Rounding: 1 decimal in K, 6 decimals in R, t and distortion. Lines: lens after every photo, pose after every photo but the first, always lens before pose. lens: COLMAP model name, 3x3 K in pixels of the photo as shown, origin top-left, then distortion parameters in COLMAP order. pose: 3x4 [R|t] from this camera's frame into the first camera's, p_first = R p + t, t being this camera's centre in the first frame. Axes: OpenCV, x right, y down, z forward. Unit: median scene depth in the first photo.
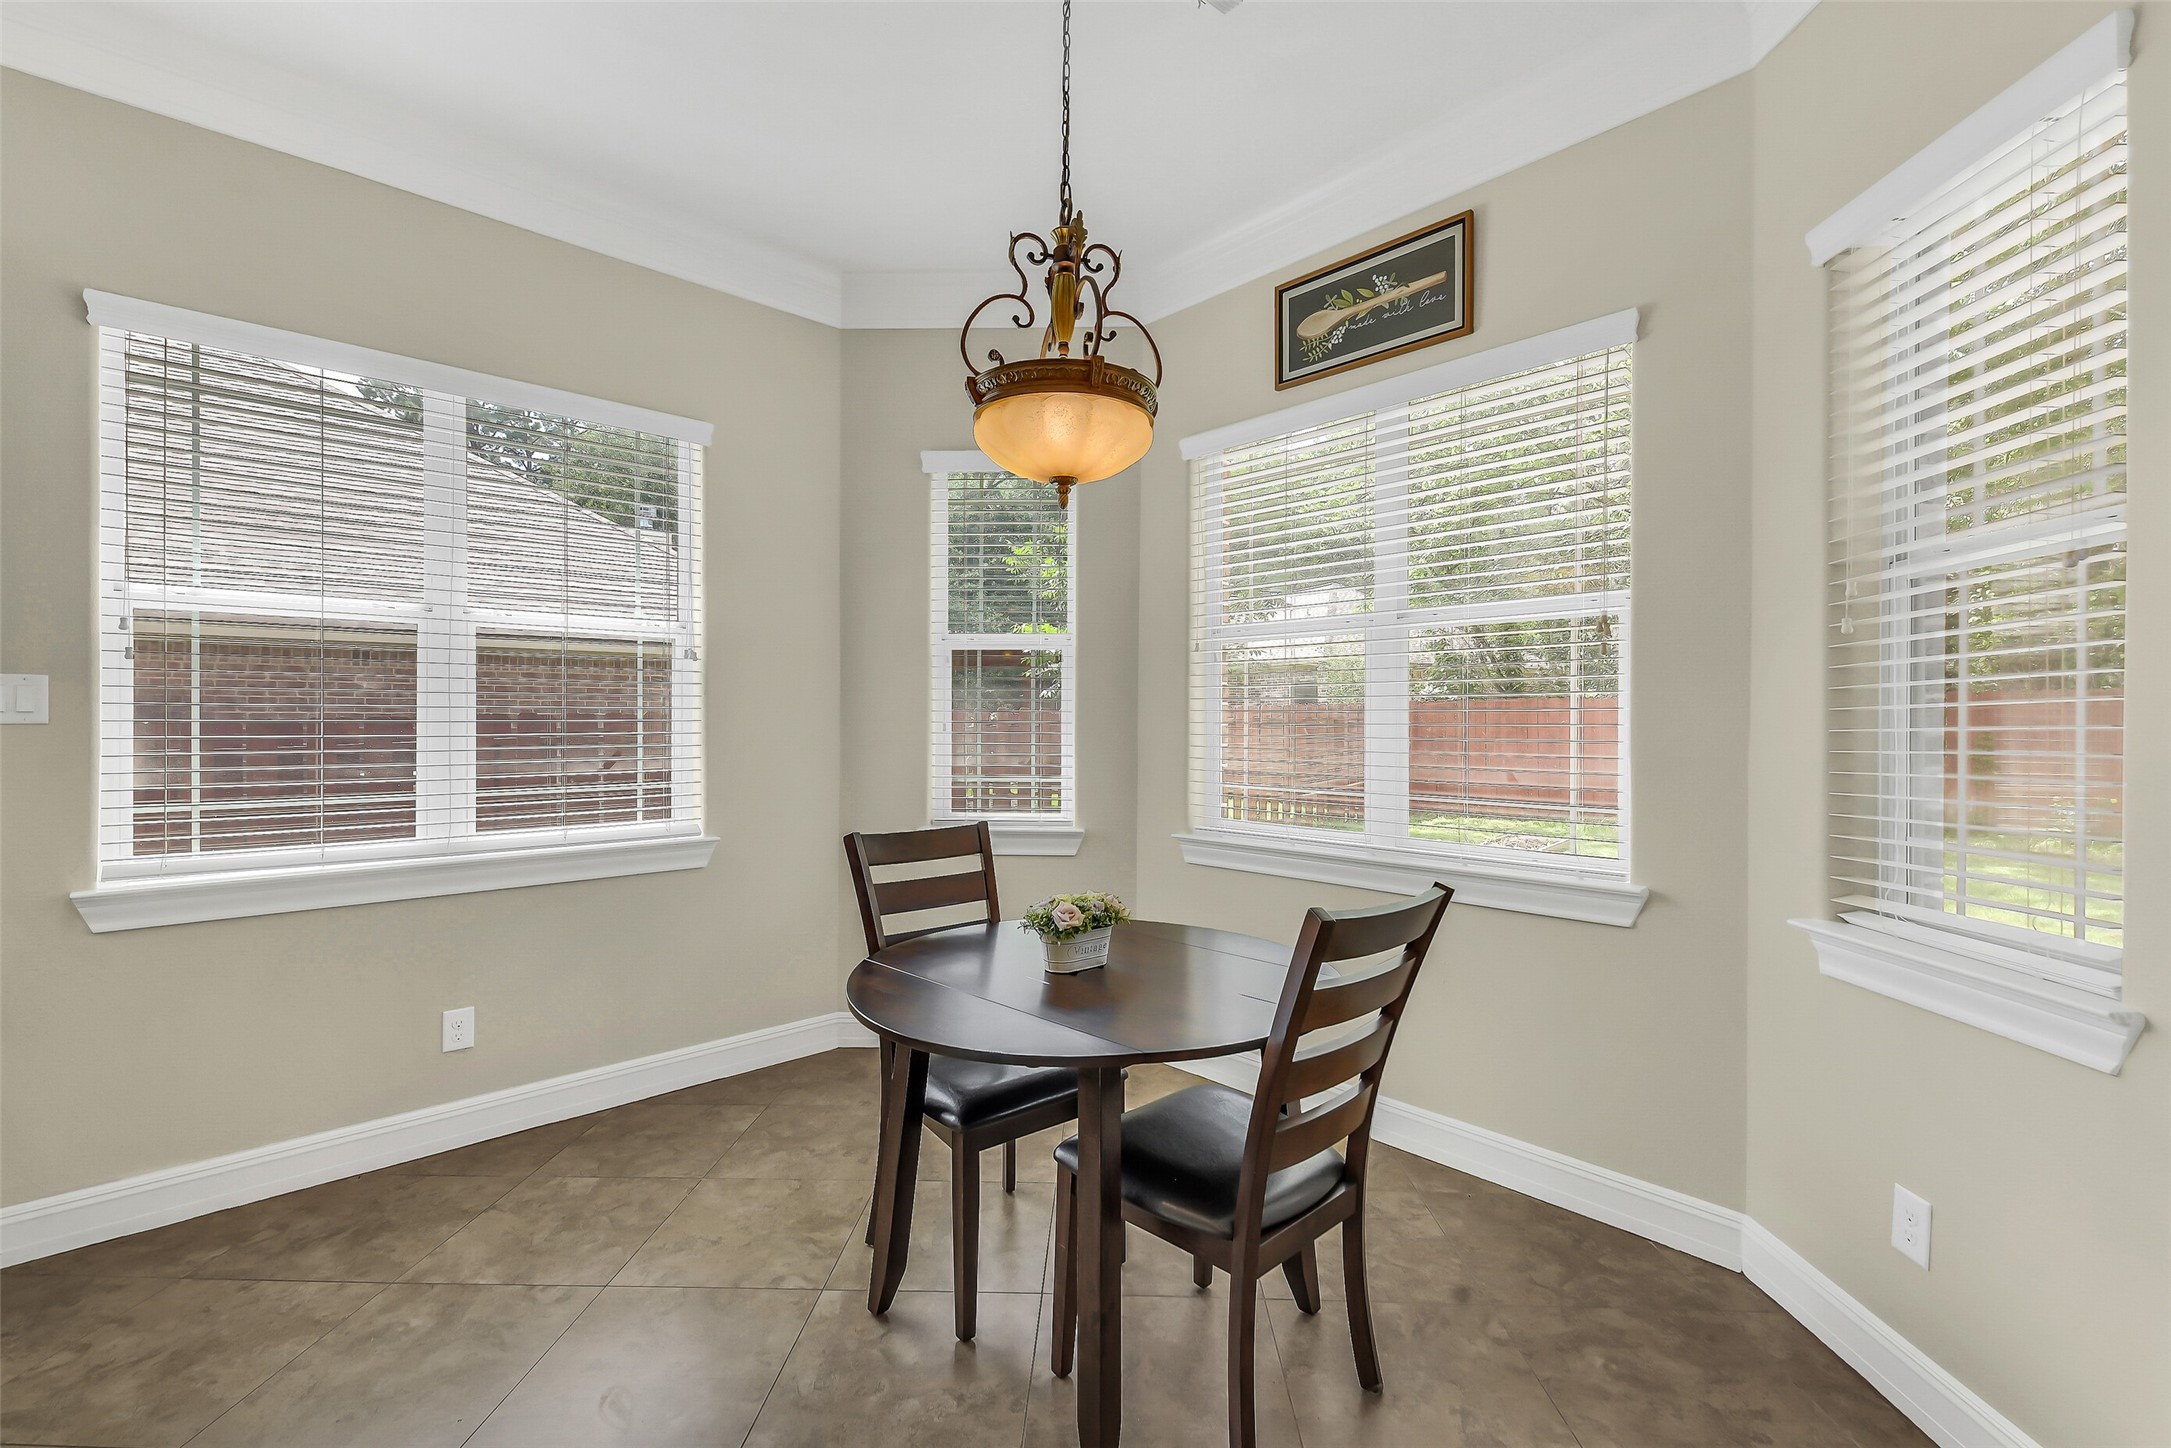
lens RADIAL K [[934.0, 0, 1087.5], [0, 934.0, 723.6], [0, 0, 1]] dist [0.019083, -0.009843]
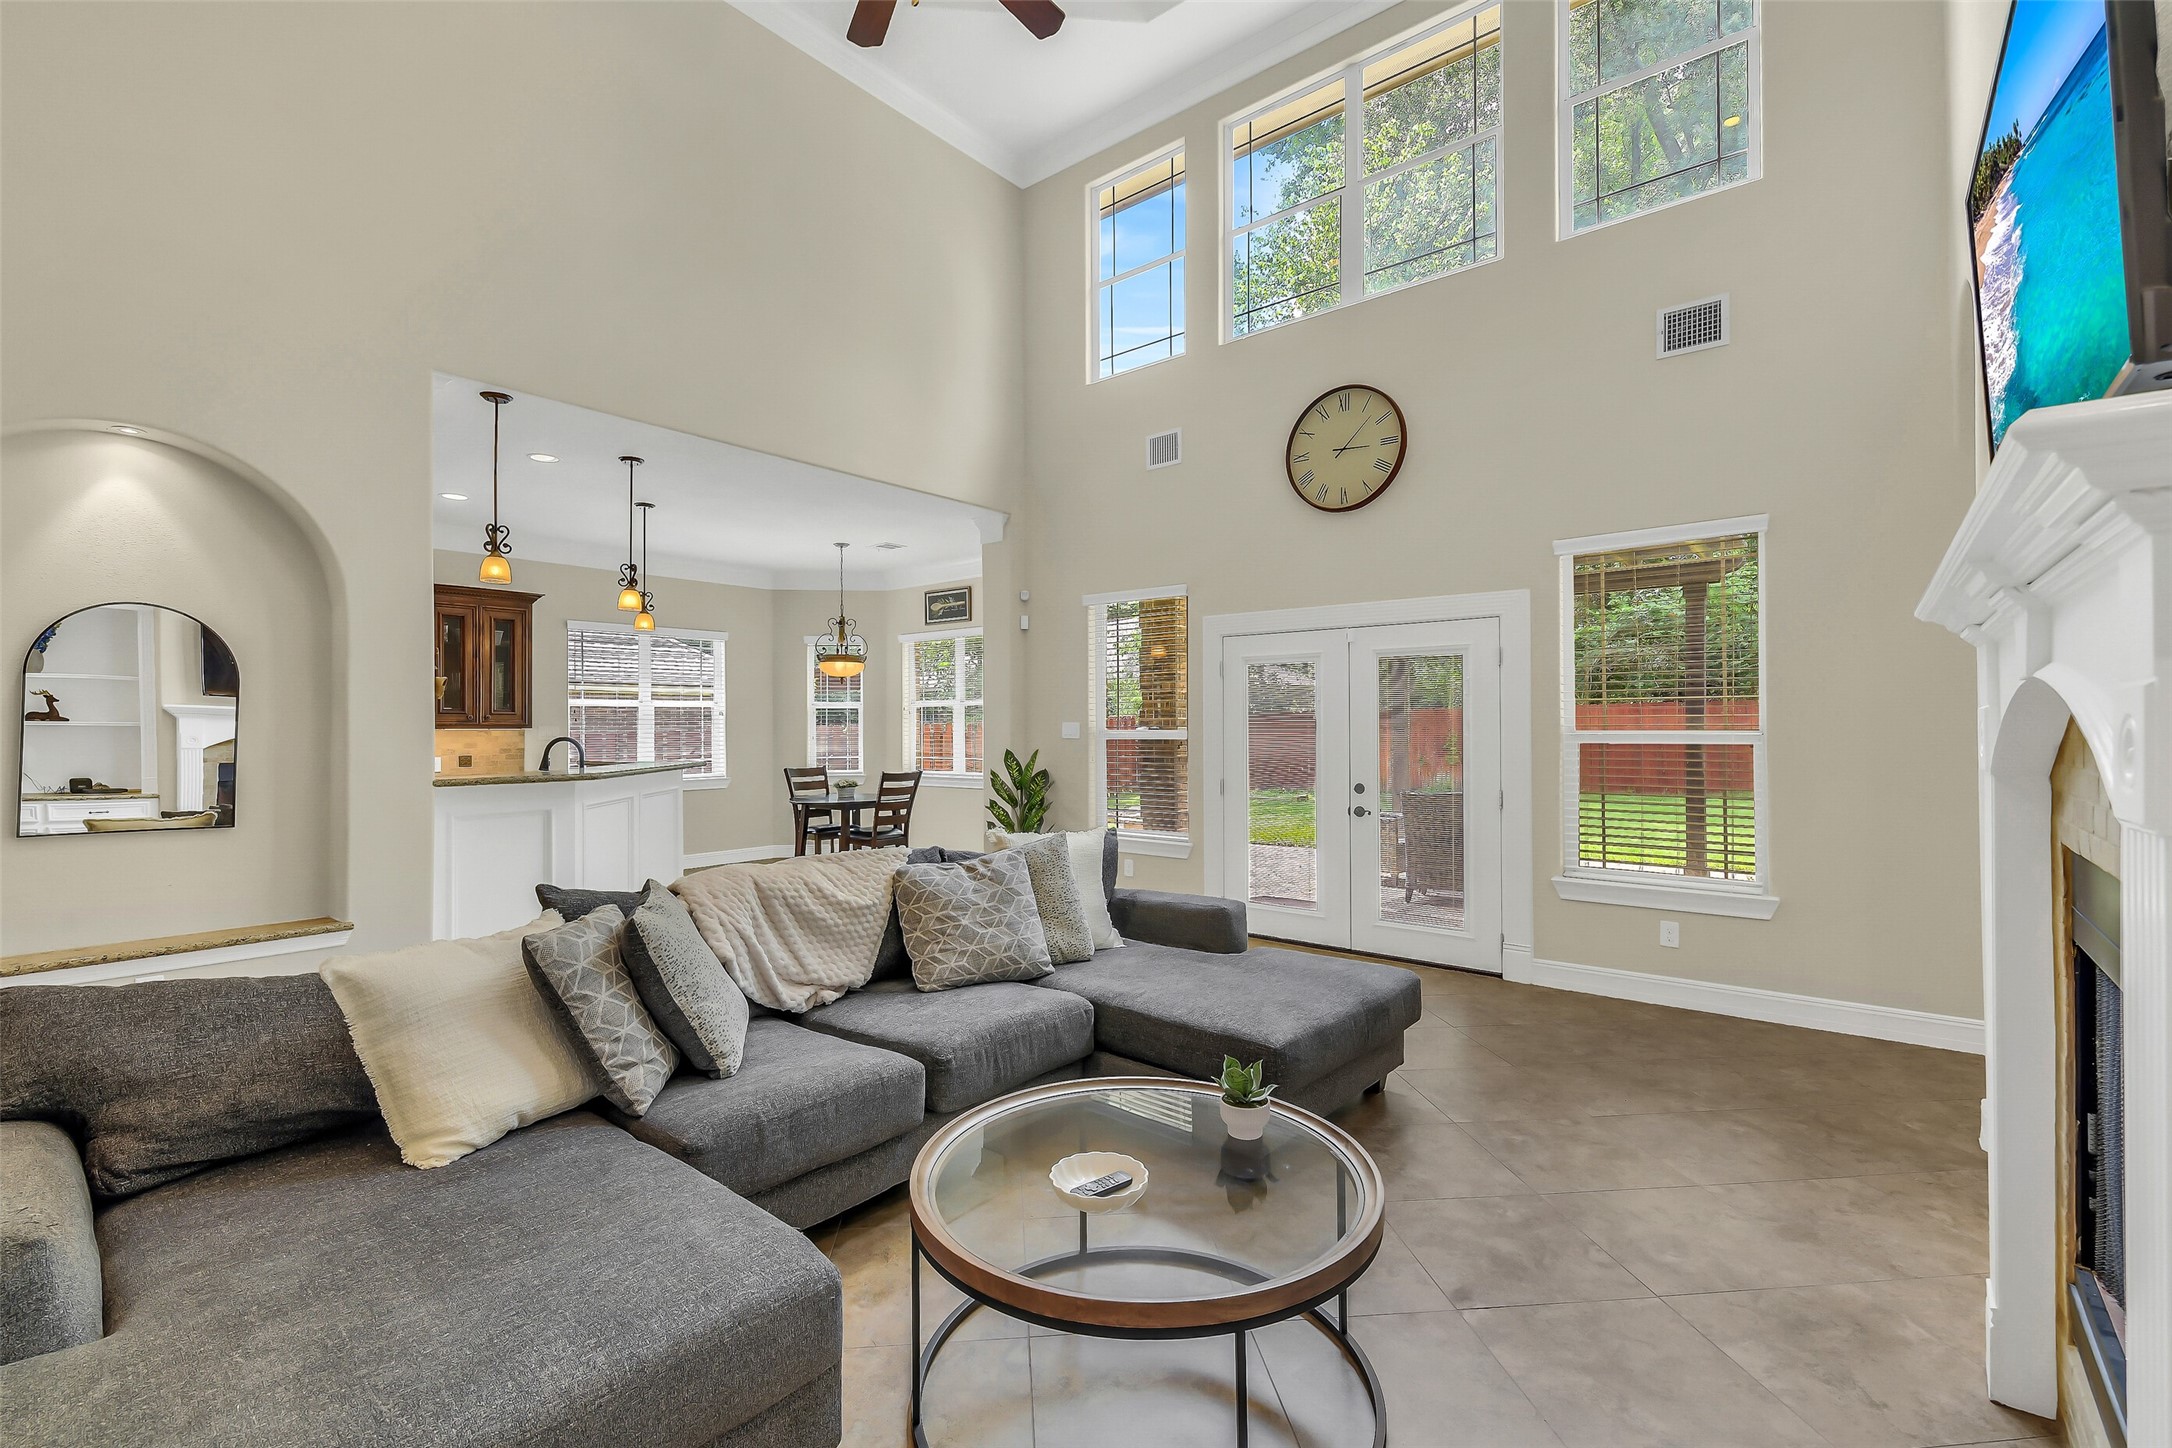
lens RADIAL K [[932.4, 0, 1089.7], [0, 932.4, 724.0], [0, 0, 1]] dist [0.017218, -0.009447]
pose [[0.991557, -0.007334, 0.129462, 0.385960], [0.008317, 0.999941, -0.007056, -0.010937], [-0.129402, 0.008073, 0.991559, -2.376626]]
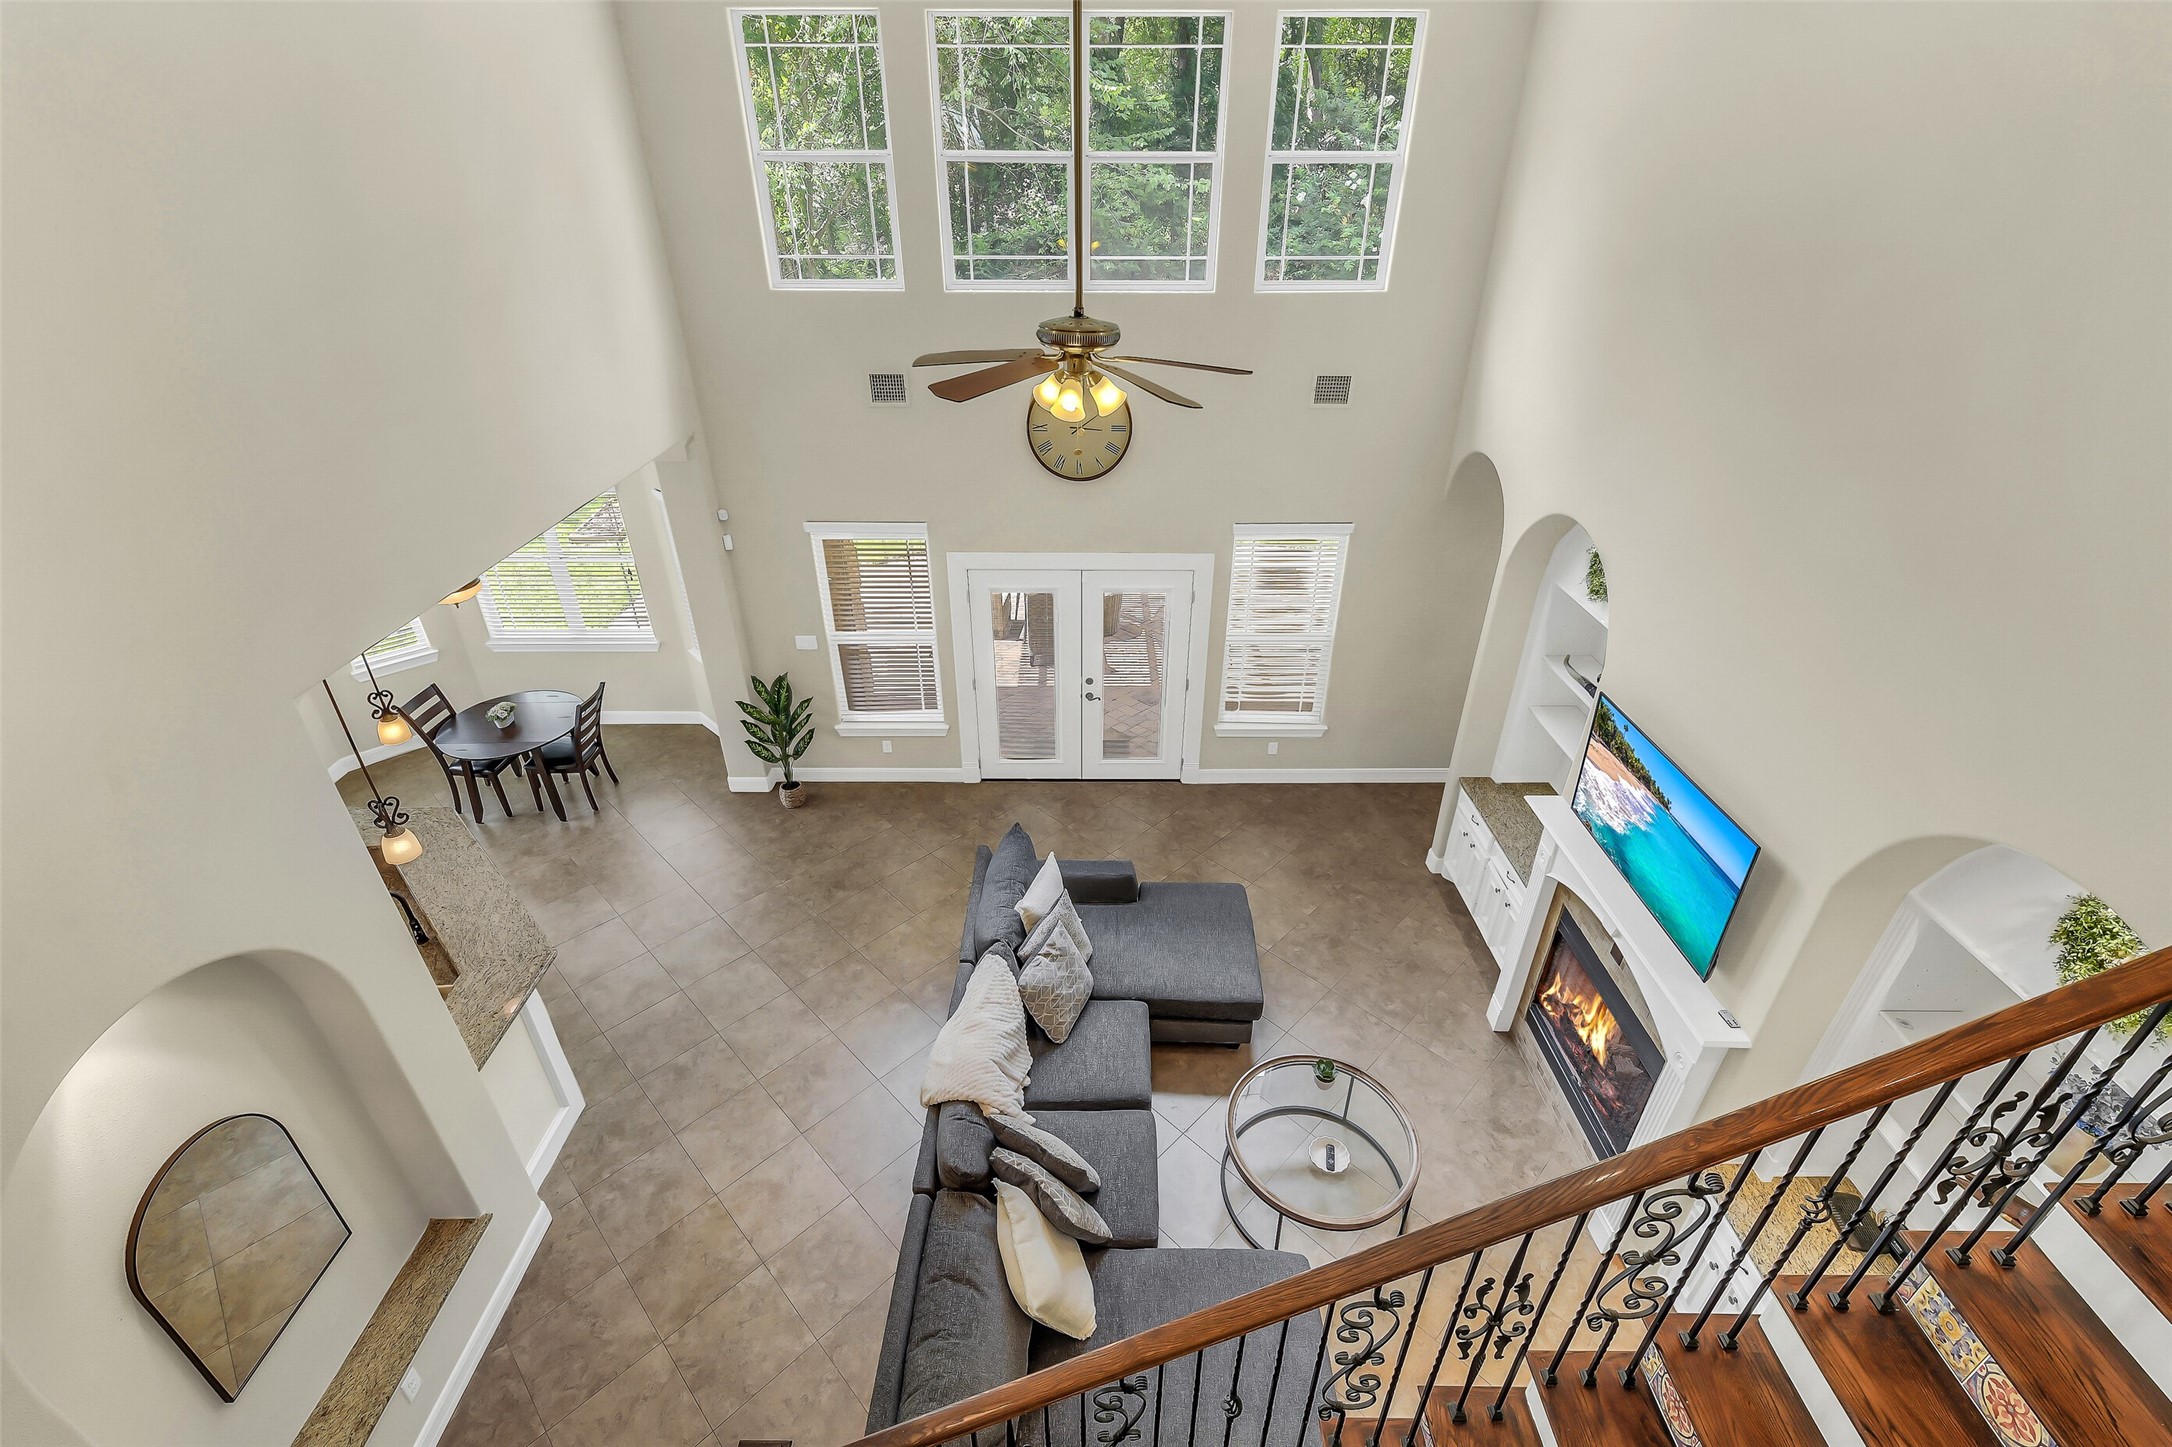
lens RADIAL K [[932.4, 0, 1089.7], [0, 932.4, 723.5], [0, 0, 1]] dist [0.017218, -0.009447]
pose [[0.683256, -0.374197, 0.627007, -0.565133], [0.004456, 0.860824, 0.508883, -1.193899], [-0.730165, -0.344904, 0.589831, -2.119021]]
